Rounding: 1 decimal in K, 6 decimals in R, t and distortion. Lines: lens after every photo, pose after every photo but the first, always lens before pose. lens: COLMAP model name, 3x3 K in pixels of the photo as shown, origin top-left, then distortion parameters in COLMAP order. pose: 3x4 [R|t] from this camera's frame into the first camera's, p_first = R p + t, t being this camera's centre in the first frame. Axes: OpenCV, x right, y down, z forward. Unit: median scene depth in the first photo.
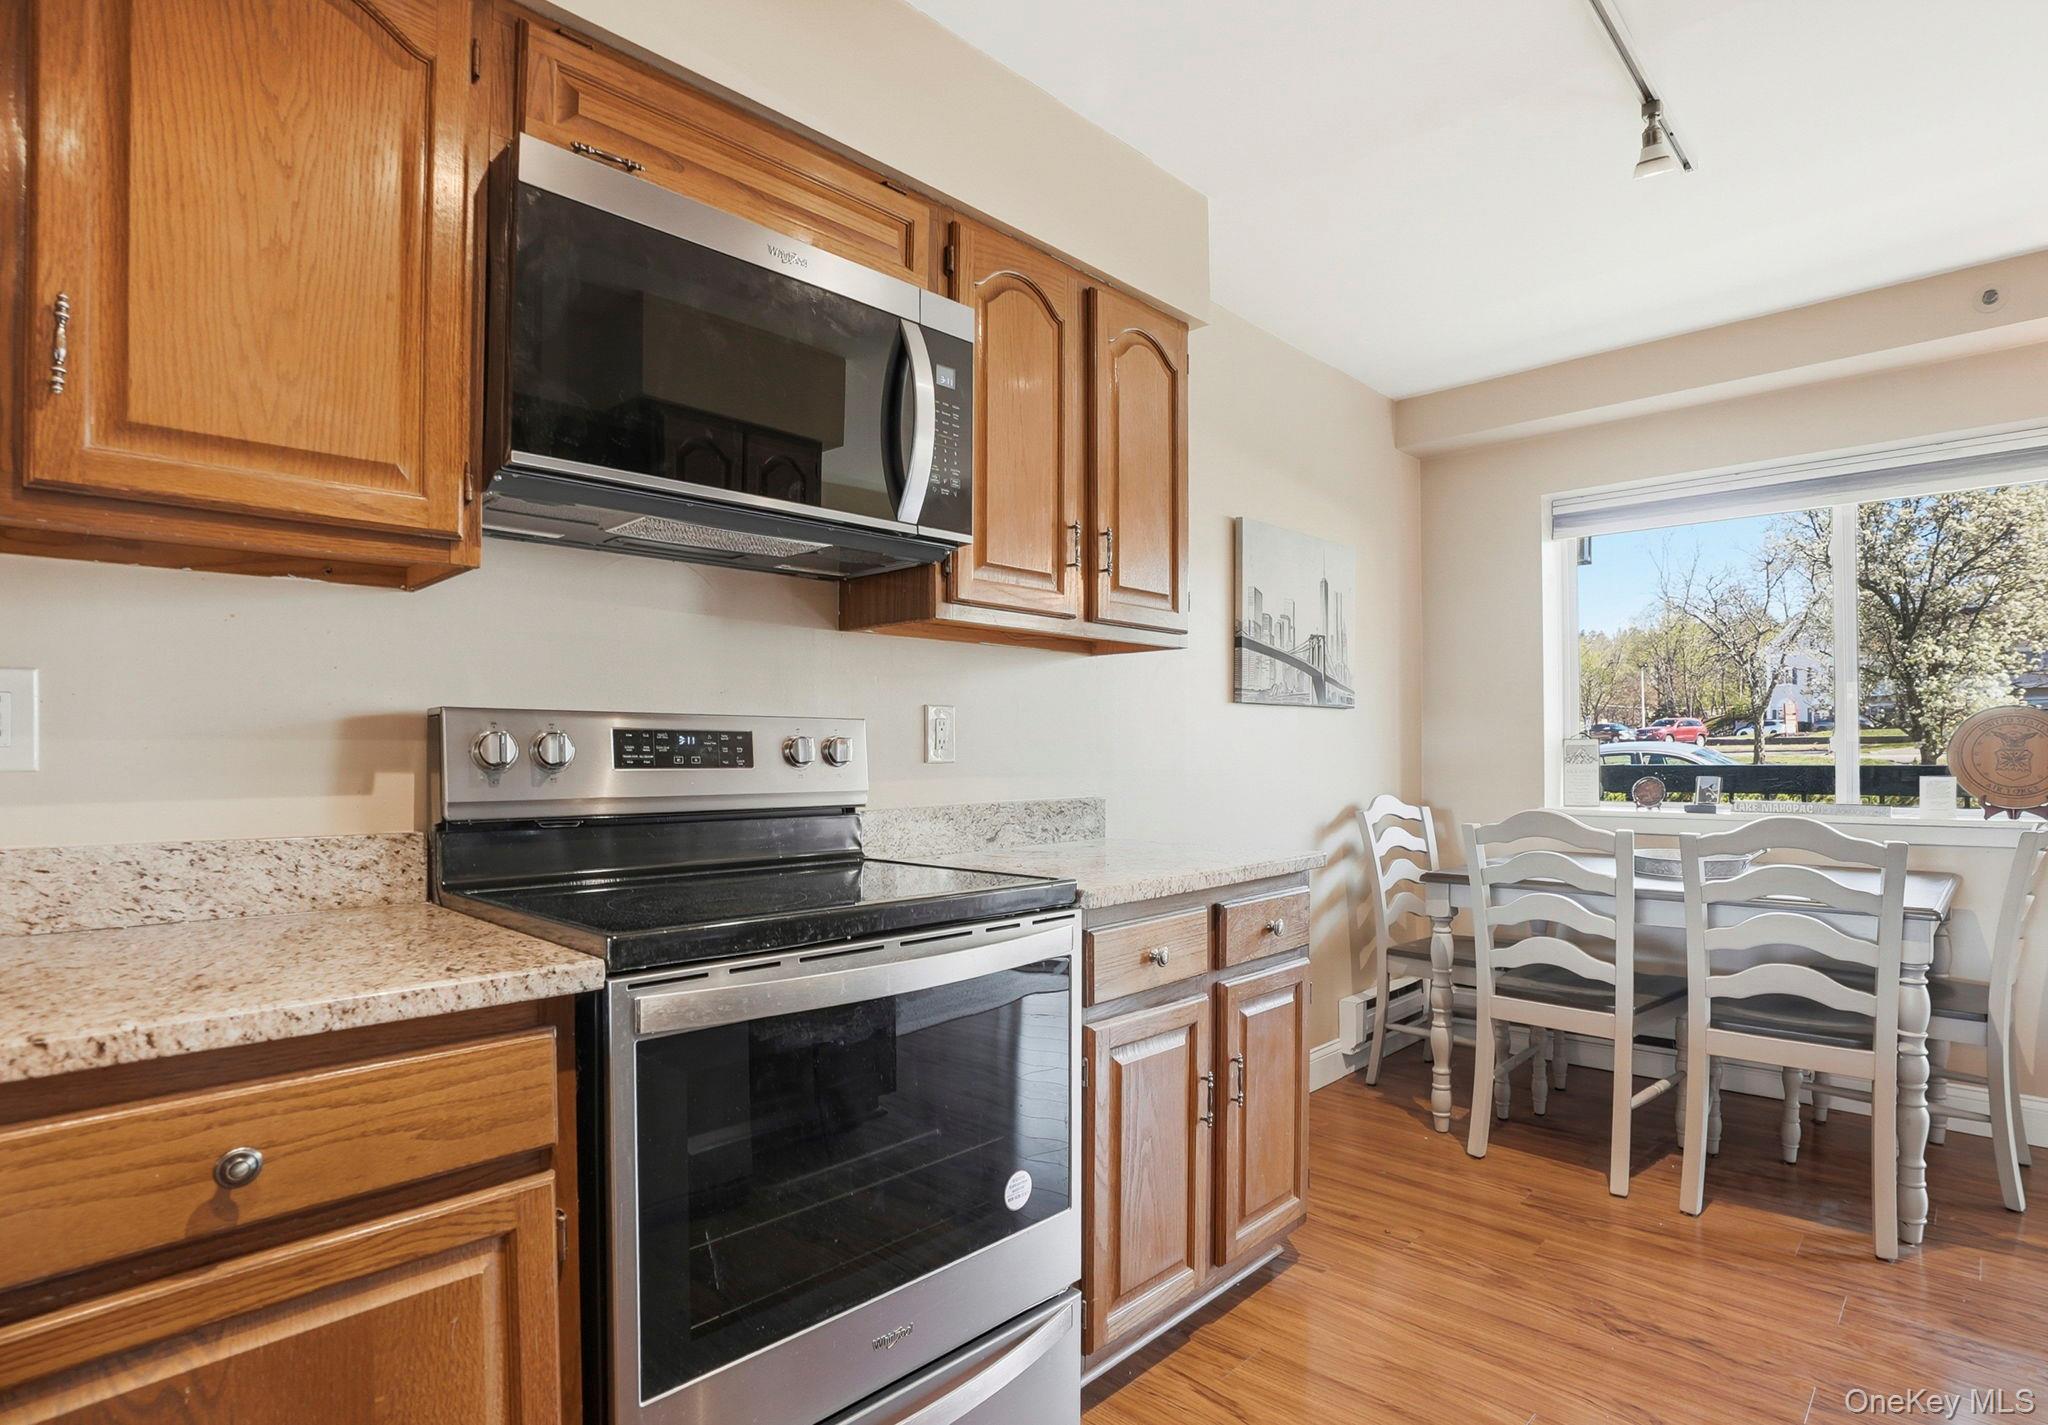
lens RADIAL K [[1051.7, 0, 1026.1], [0, 1051.7, 748.5], [0, 0, 1]] dist [-0.076235, 0.000335]
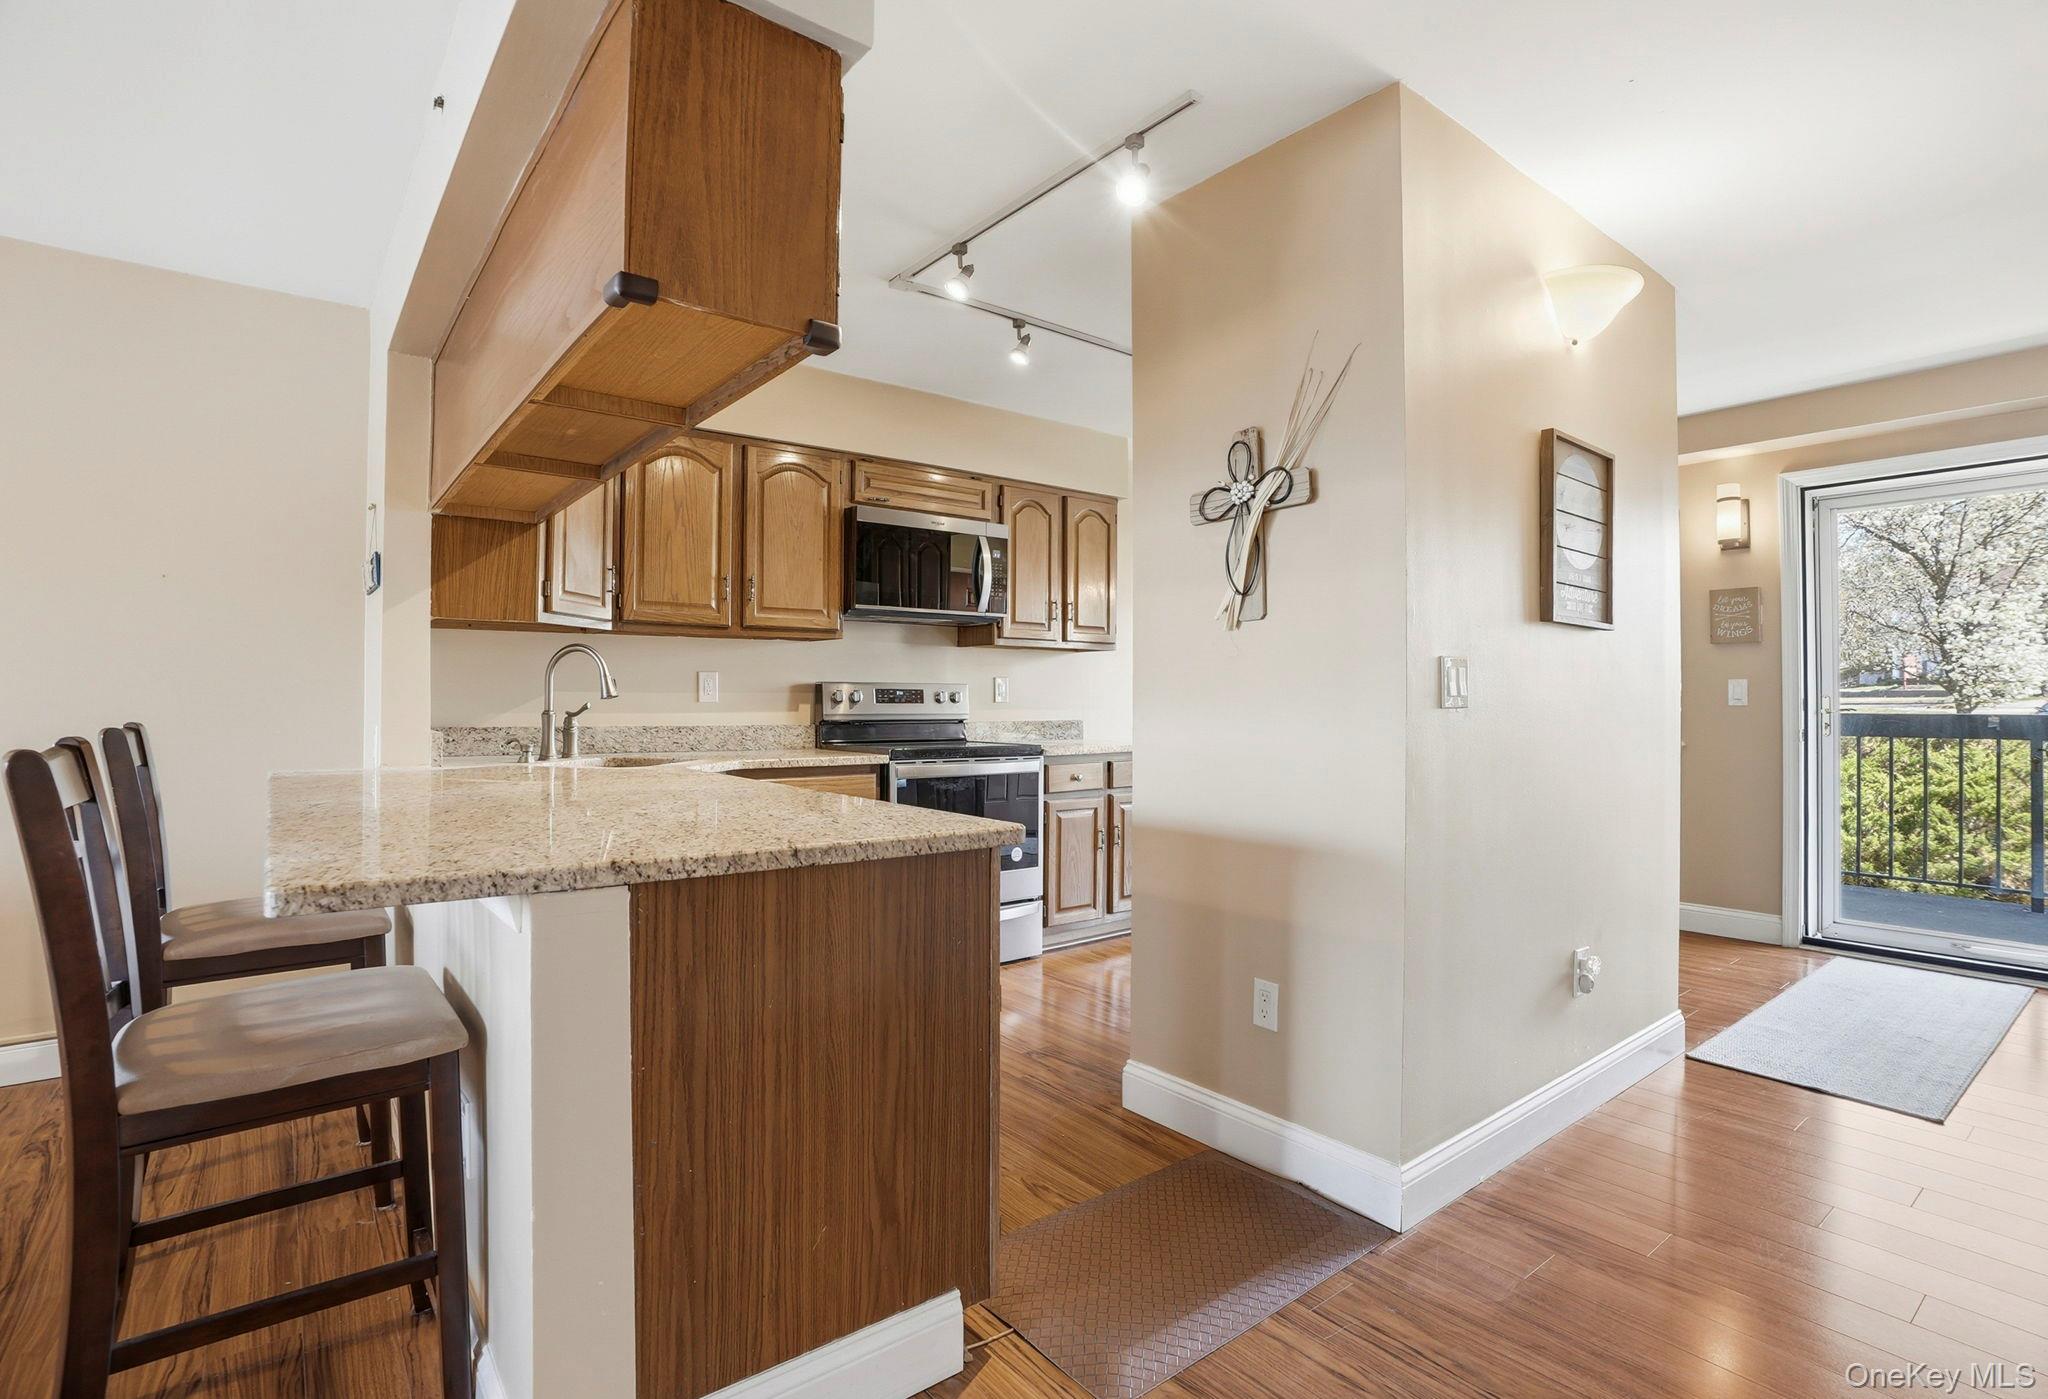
lens RADIAL K [[997.8, 0, 1005.6], [0, 997.8, 721.6], [0, 0, 1]] dist [-0.081303, 0.025866]
pose [[0.990480, 0.009688, -0.137312, 0.261063], [-0.006010, 0.999613, 0.027175, -0.004916], [0.137522, -0.026091, 0.990155, -1.324737]]
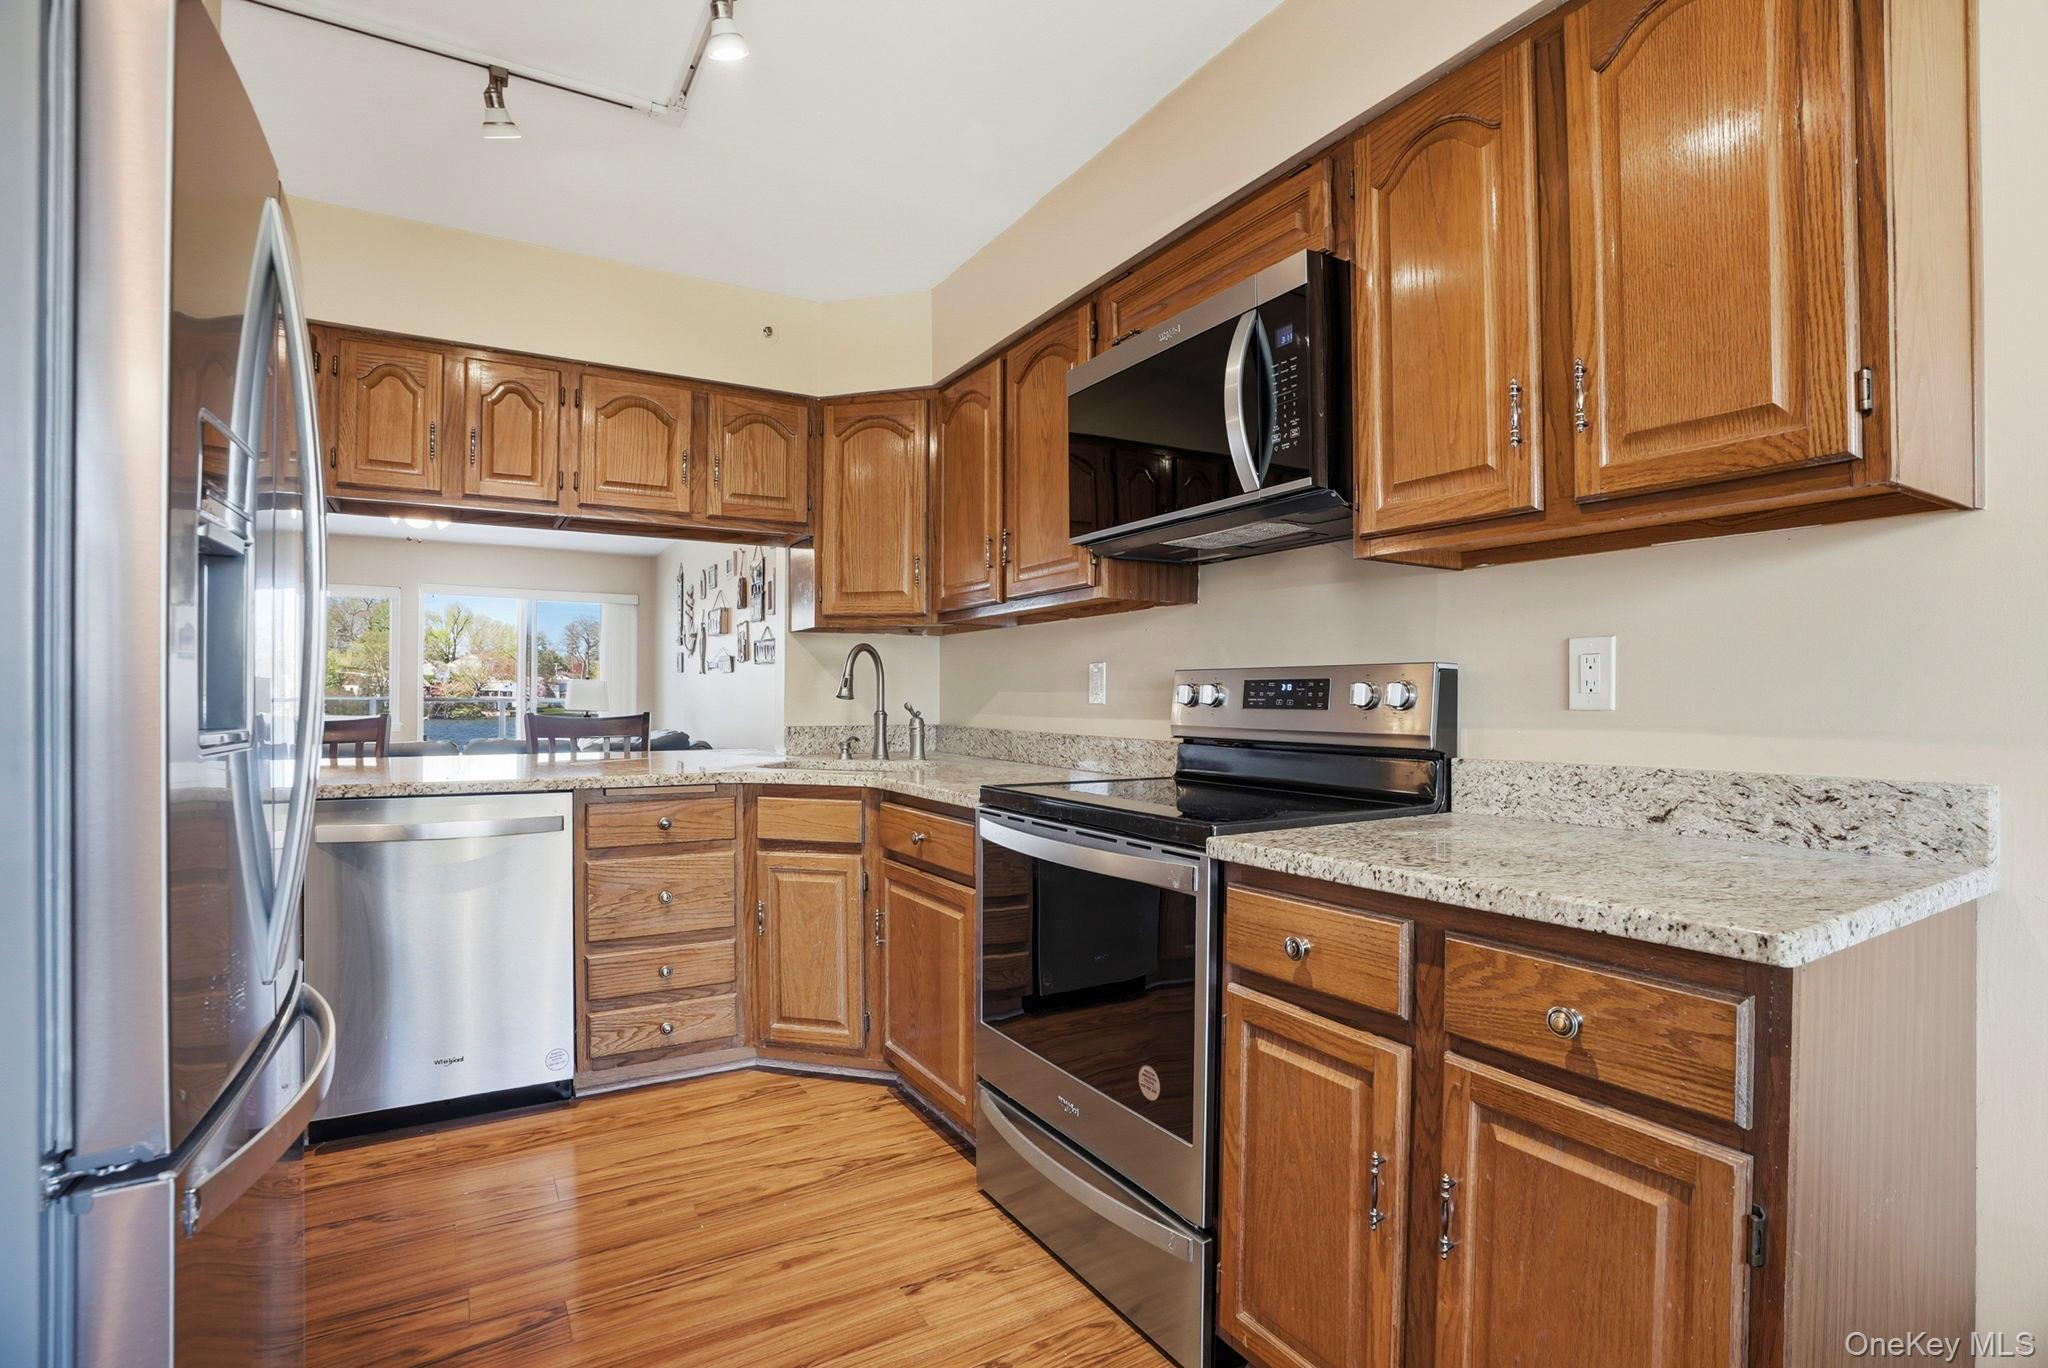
lens RADIAL K [[994.0, 0, 1001.2], [0, 994.0, 688.7], [0, 0, 1]] dist [-0.065033, 0.023513]
pose [[-0.240684, -0.006907, -0.970579, 0.848859], [0.002642, 0.999966, -0.007771, 0.002259], [0.970600, -0.004435, -0.240658, 0.870102]]
